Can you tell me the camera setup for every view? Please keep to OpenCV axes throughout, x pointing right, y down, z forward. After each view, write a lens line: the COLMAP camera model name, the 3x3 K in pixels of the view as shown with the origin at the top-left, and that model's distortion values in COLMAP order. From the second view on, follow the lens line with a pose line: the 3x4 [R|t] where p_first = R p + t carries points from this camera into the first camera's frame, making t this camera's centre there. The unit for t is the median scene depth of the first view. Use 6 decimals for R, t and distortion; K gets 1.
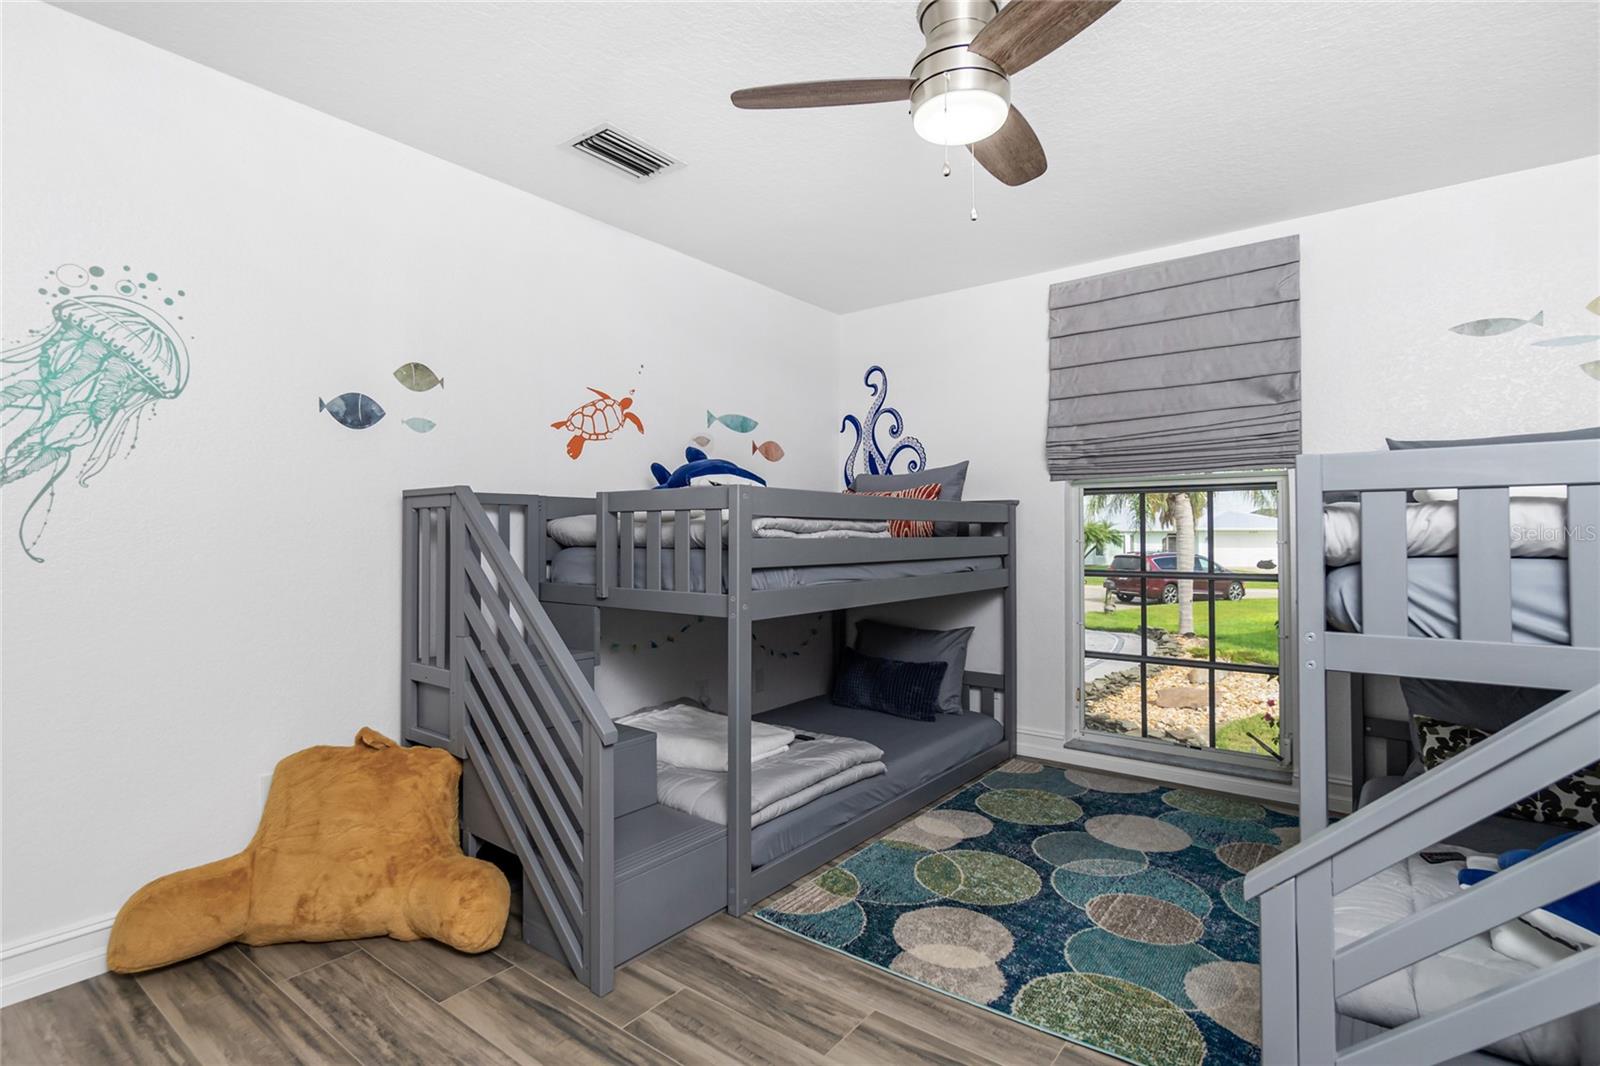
lens RADIAL K [[763.8, 0, 792.3], [0, 763.8, 521.8], [0, 0, 1]] dist [-0.001437, 0.000608]
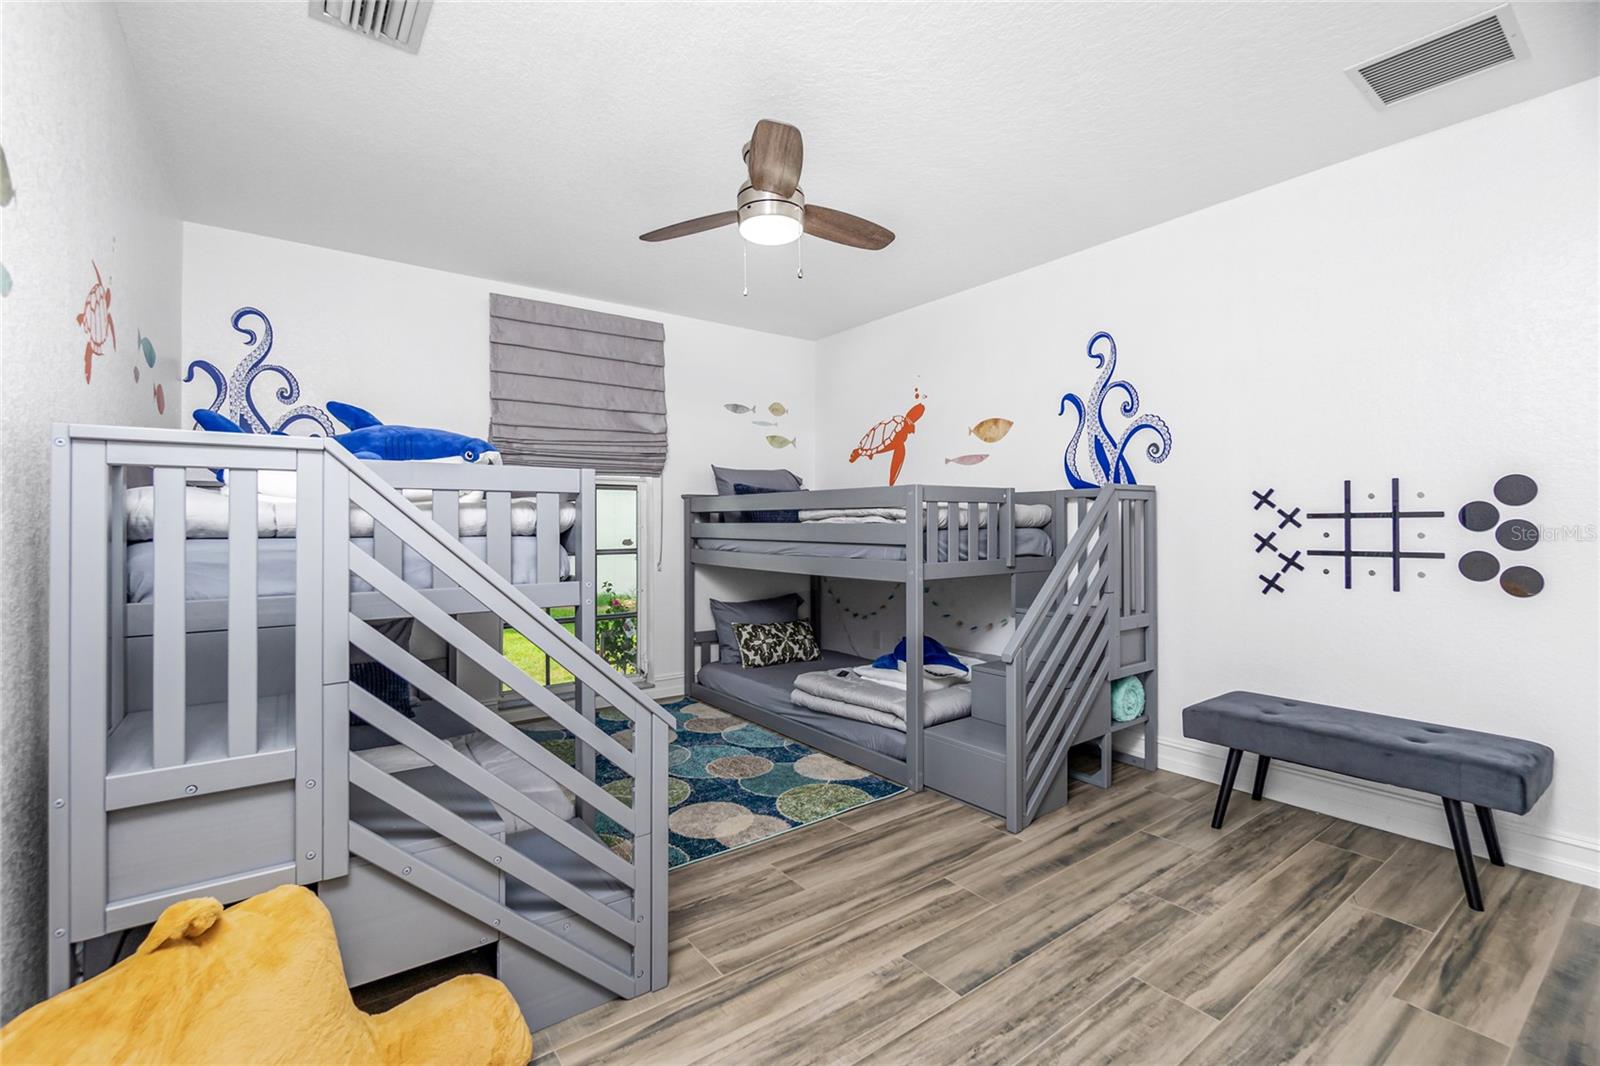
lens RADIAL K [[725.4, 0, 798.4], [0, 725.4, 527.1], [0, 0, 1]] dist [-0.002074, -0.000333]
pose [[0.261767, -0.006941, 0.965106, -1.007328], [-0.017077, 0.999784, 0.011822, 0.010135], [-0.964980, -0.019576, 0.261592, 0.543139]]
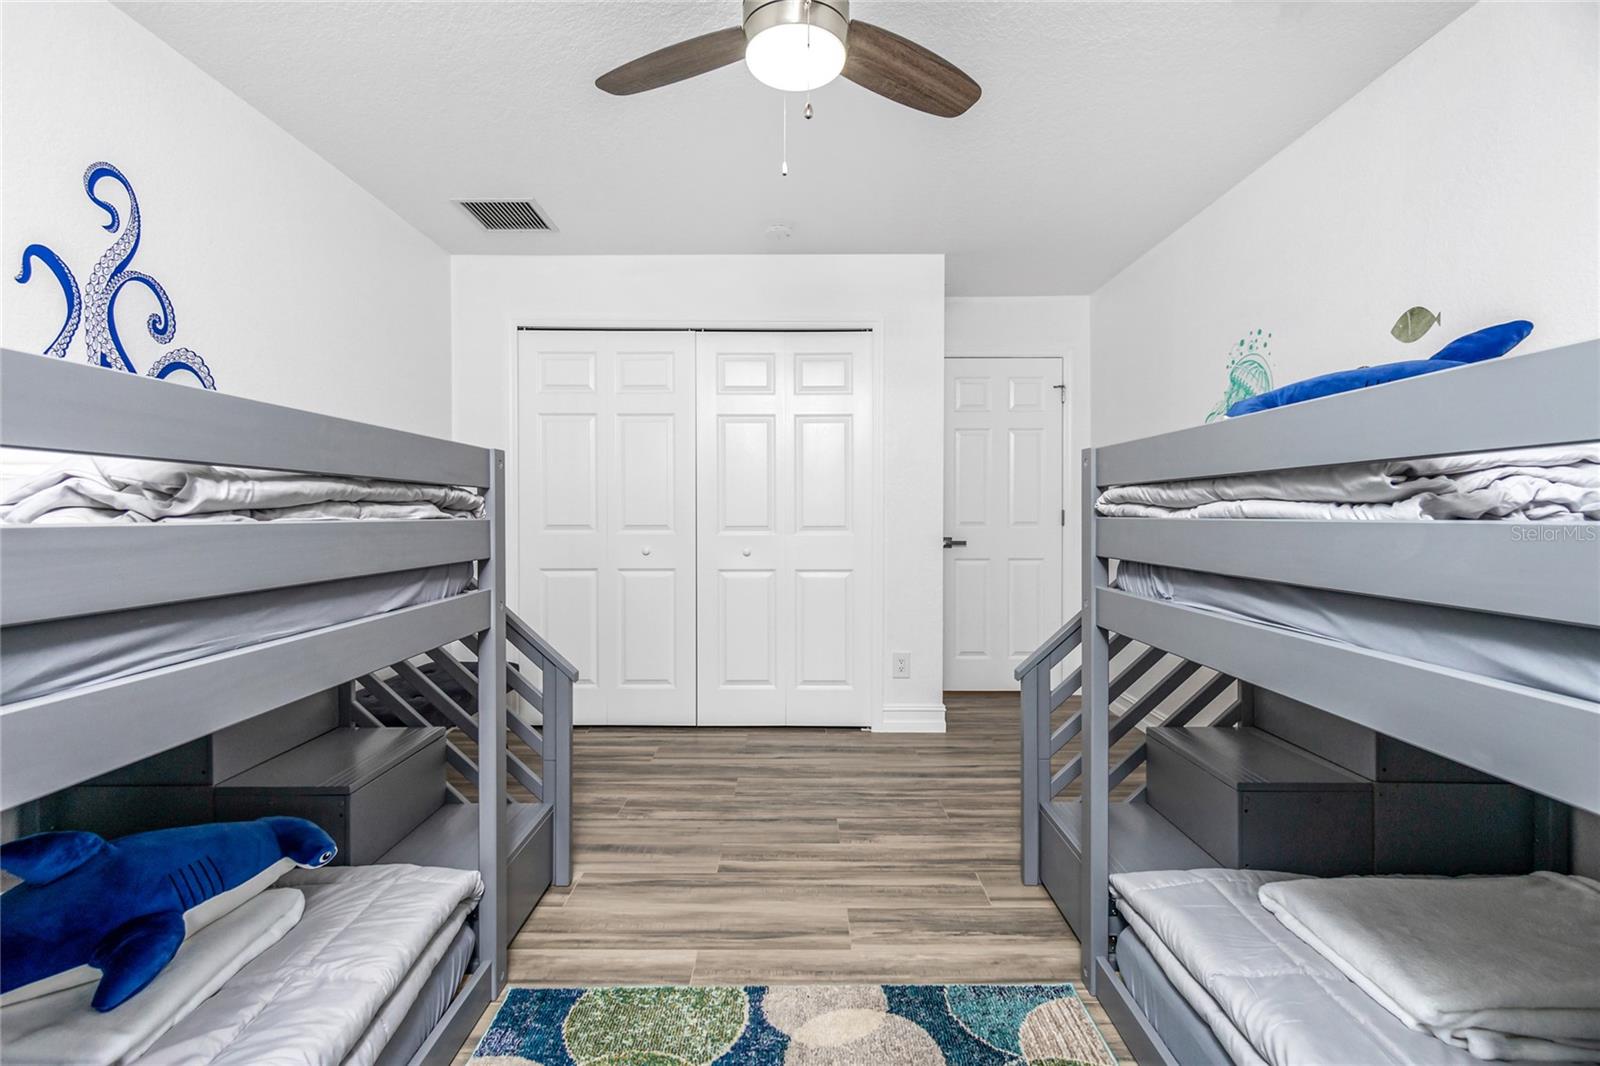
lens RADIAL K [[725.4, 0, 788.7], [0, 725.4, 528.5], [0, 0, 1]] dist [-0.002074, -0.000333]
pose [[-0.791340, 0.015372, -0.611183, 0.705744], [0.014776, 0.999873, 0.006016, 0.027007], [0.611198, -0.004270, -0.791466, 1.554498]]
